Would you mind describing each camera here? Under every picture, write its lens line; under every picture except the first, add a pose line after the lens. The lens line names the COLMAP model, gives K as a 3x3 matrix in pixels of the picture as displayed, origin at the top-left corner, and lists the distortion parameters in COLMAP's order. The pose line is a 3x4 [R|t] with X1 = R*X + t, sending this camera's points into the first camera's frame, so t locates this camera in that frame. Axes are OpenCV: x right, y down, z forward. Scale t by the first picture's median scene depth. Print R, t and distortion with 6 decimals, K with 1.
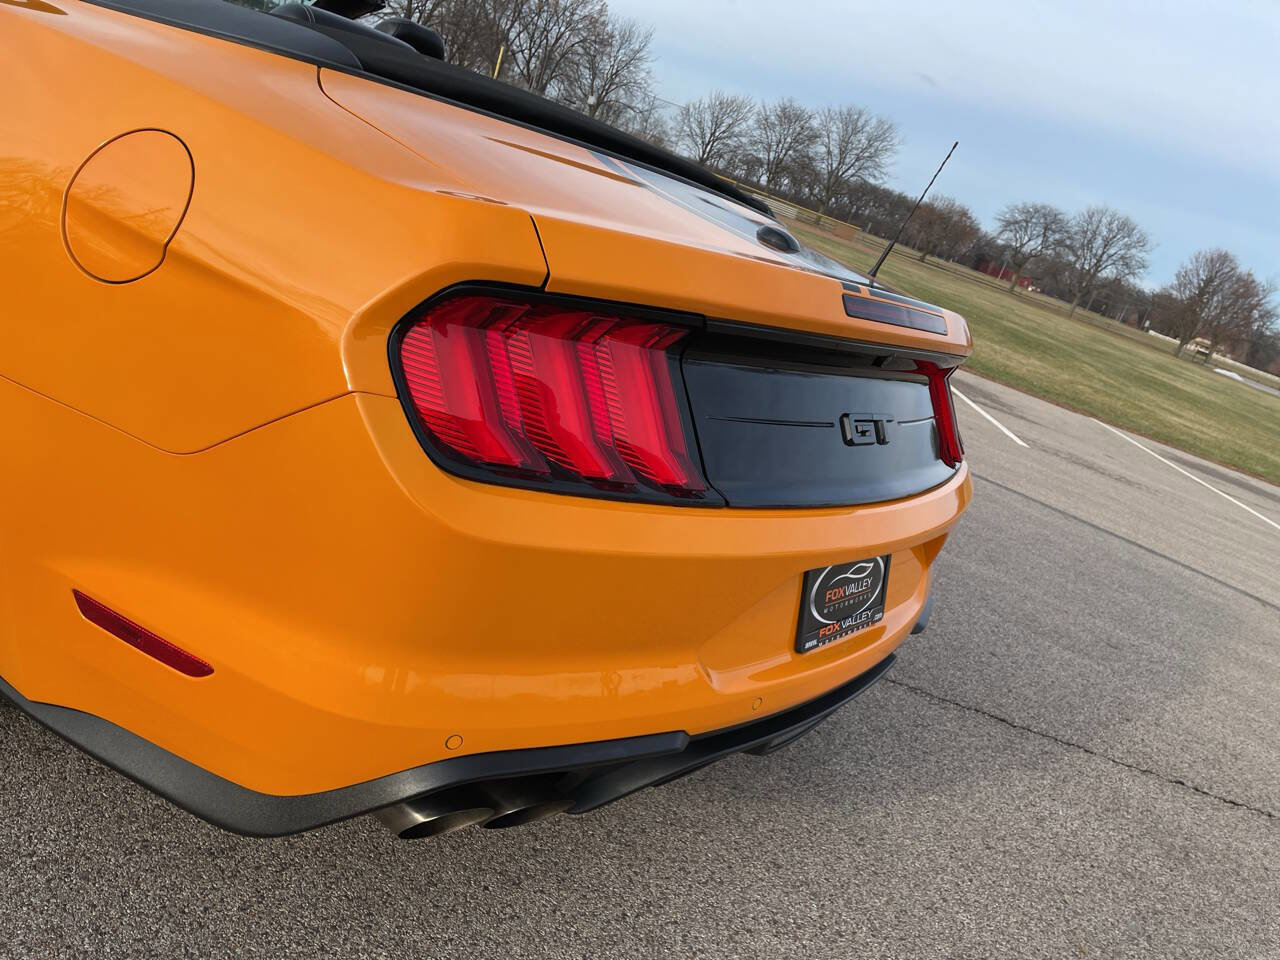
lens RADIAL K [[955.5, 0, 653.6], [0, 955.5, 489.2], [0, 0, 1]] dist [0.091310, -0.114785]
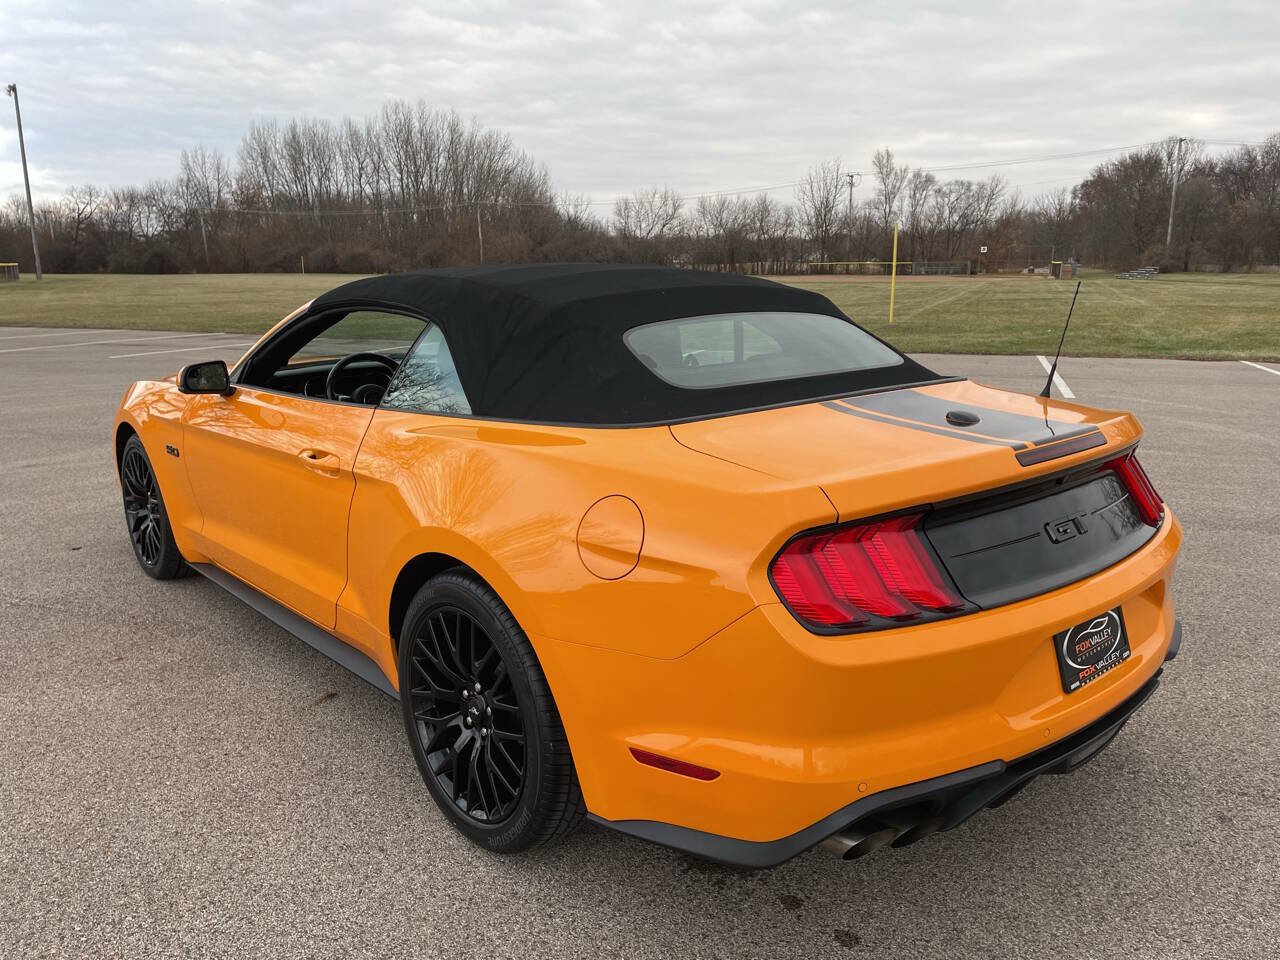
lens RADIAL K [[955.5, 0, 632.3], [0, 955.5, 480.5], [0, 0, 1]] dist [0.091310, -0.114785]
pose [[0.927179, -0.288575, -0.238878, -0.010023], [0.253915, 0.952937, -0.165646, -0.042865], [0.275437, 0.092929, 0.956817, -0.444979]]
